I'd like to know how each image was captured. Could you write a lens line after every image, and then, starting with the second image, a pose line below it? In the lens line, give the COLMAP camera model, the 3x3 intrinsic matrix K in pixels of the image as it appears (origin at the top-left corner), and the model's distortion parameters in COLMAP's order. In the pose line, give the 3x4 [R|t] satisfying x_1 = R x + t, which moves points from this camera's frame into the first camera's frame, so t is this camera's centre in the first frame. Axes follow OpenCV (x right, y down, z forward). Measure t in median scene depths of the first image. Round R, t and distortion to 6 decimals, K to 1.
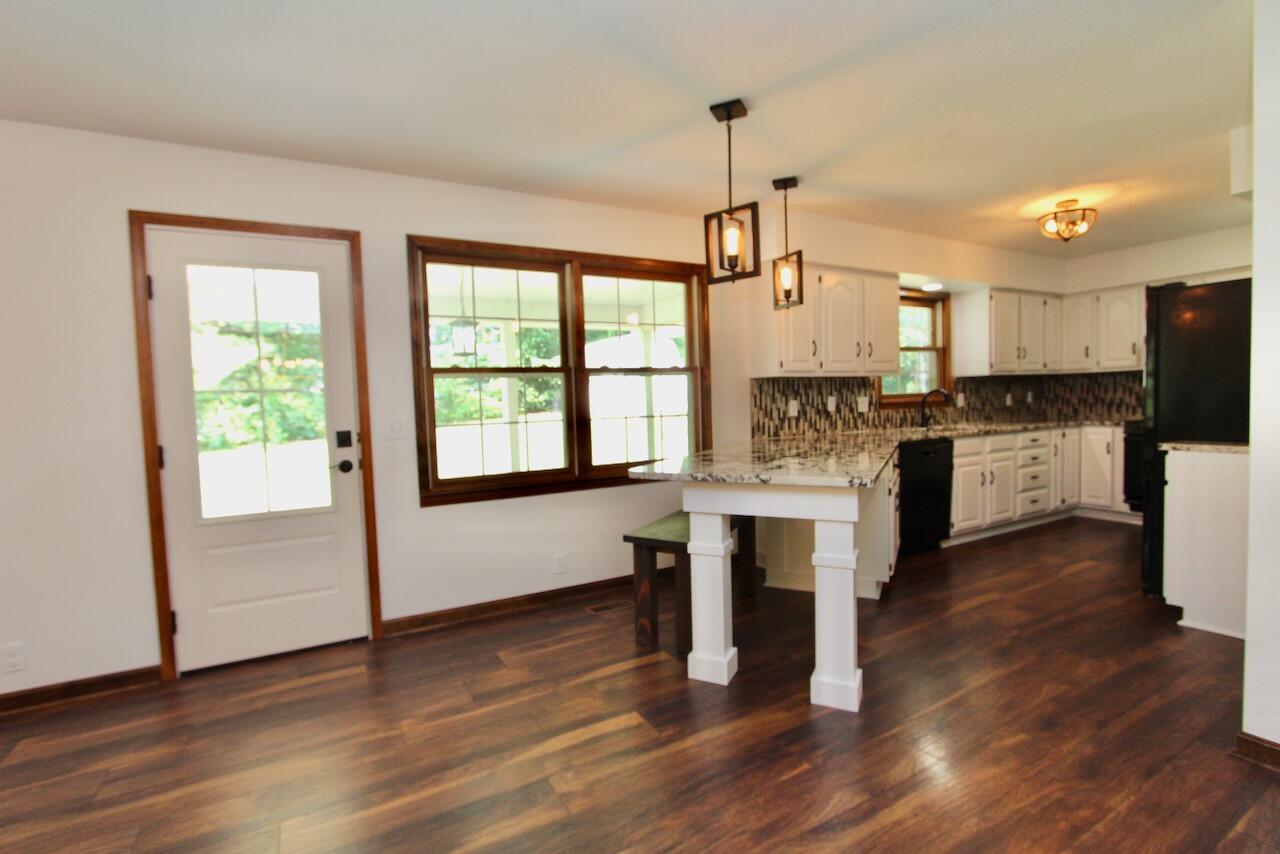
lens RADIAL K [[593.8, 0, 634.1], [0, 593.8, 430.3], [0, 0, 1]] dist [-0.017846, 0.000269]
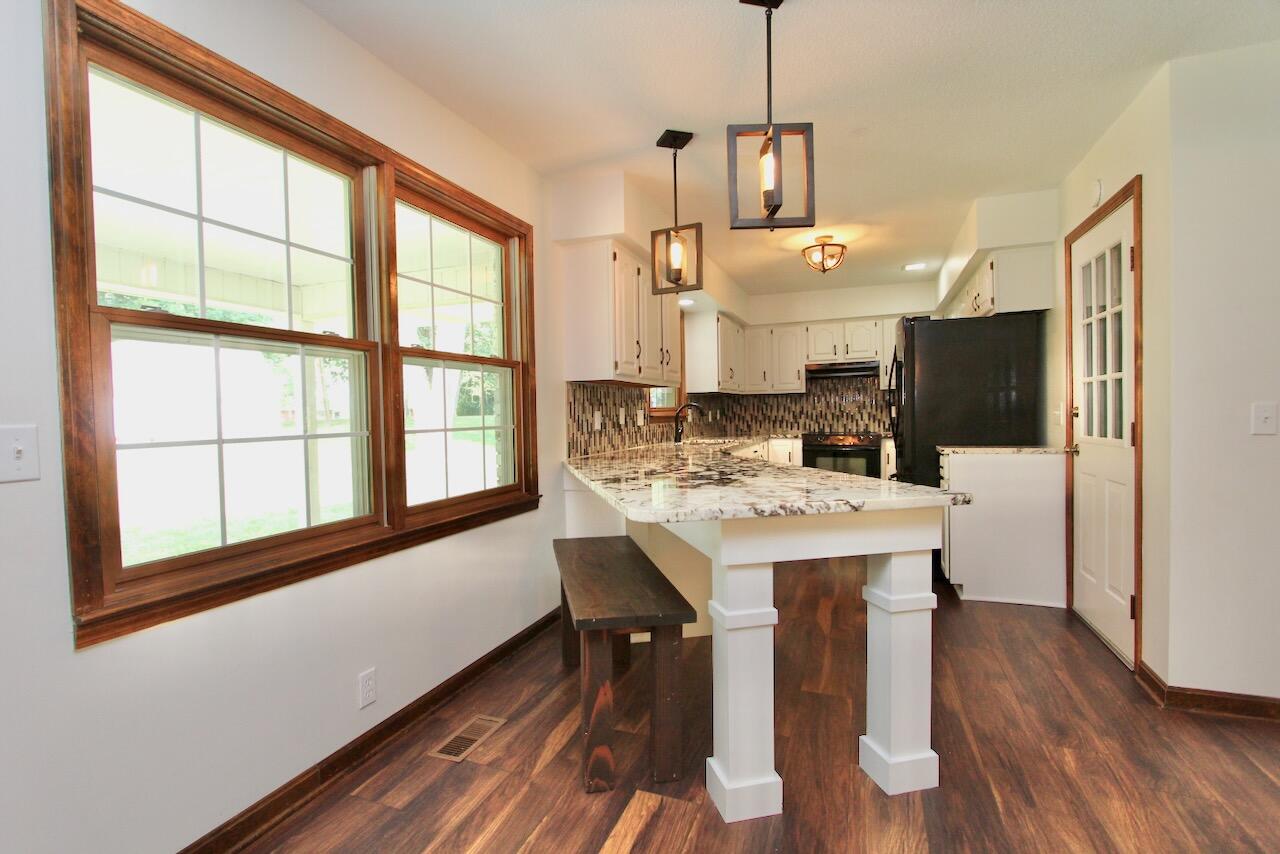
lens RADIAL K [[593.8, 0, 634.1], [0, 593.8, 430.3], [0, 0, 1]] dist [-0.017846, 0.000269]
pose [[0.772713, -0.001693, 0.634754, -0.224272], [0.026069, 0.999237, -0.029071, 0.002896], [-0.634221, 0.039011, 0.772167, 0.313021]]
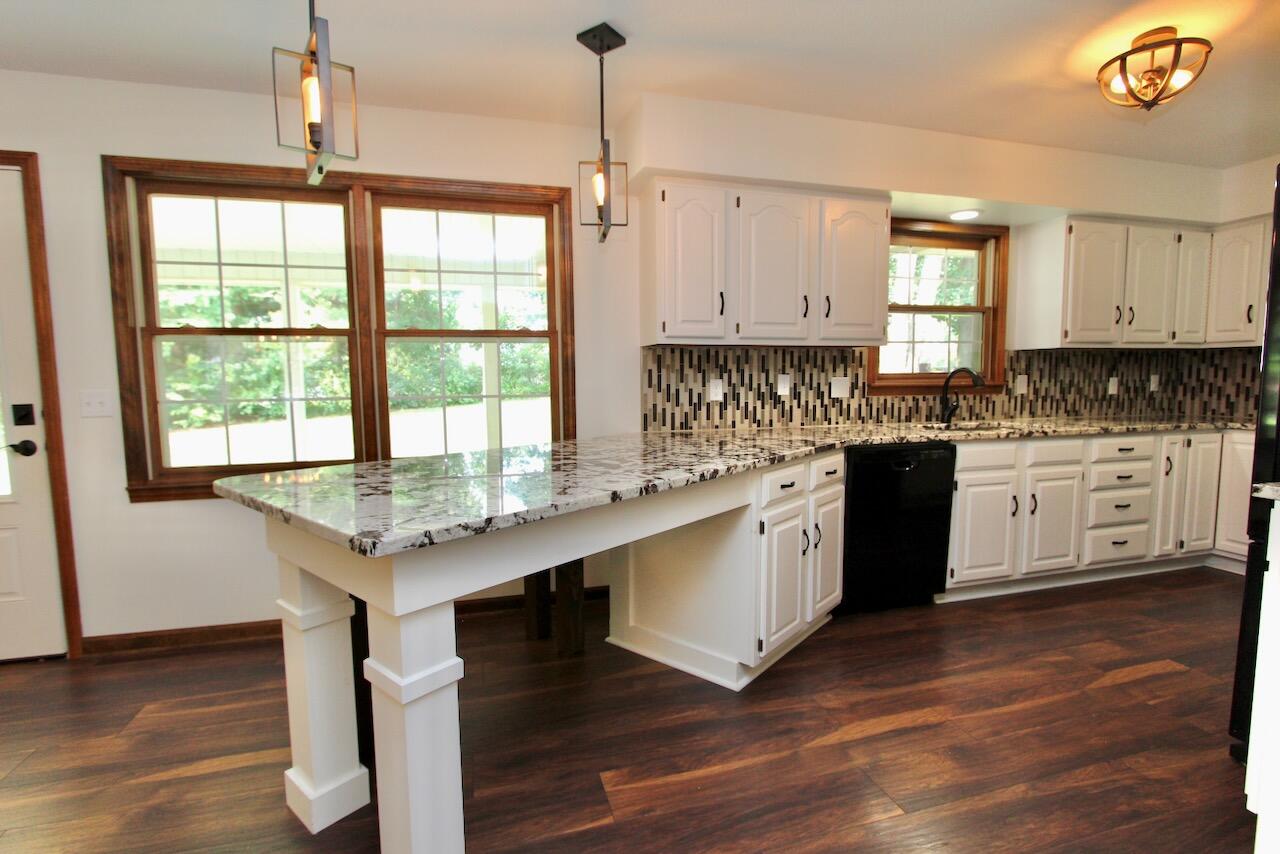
lens RADIAL K [[593.8, 0, 634.1], [0, 593.8, 430.3], [0, 0, 1]] dist [-0.017846, 0.000269]
pose [[0.971387, 0.041262, -0.233891, 0.338341], [-0.031928, 0.998541, 0.043556, -0.016559], [0.235347, -0.034842, 0.971287, 0.276319]]
